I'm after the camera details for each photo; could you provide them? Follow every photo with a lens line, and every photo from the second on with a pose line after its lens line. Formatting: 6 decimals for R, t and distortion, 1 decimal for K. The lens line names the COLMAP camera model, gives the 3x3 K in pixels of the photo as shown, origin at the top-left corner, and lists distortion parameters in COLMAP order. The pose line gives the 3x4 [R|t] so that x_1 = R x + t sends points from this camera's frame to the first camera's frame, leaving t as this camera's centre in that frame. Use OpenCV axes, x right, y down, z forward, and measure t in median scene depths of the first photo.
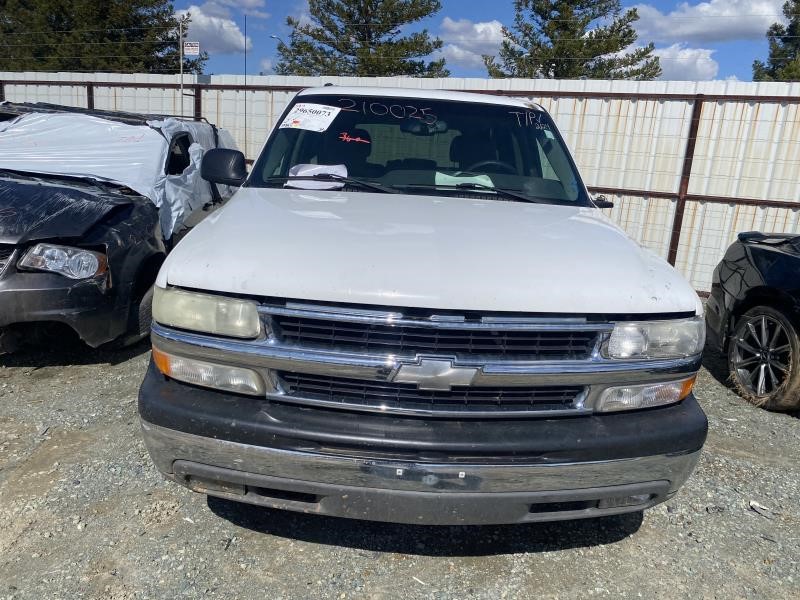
lens RADIAL K [[605.2, 0, 400.0], [0, 605.2, 300.0], [0, 0, 1]] dist [-0.000279, 0.001732]
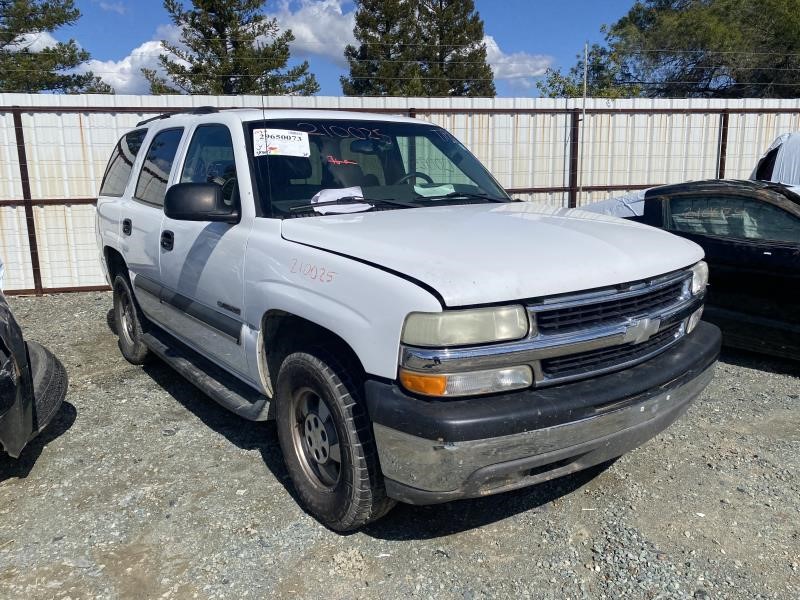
lens RADIAL K [[606.8, 0, 400.0], [0, 606.8, 300.0], [0, 0, 1]] dist [0.015970, -0.012883]
pose [[0.806836, -0.194746, 0.557754, -0.590698], [0.205737, 0.977630, 0.043736, -0.057637], [-0.553794, 0.079462, 0.828853, 0.101365]]
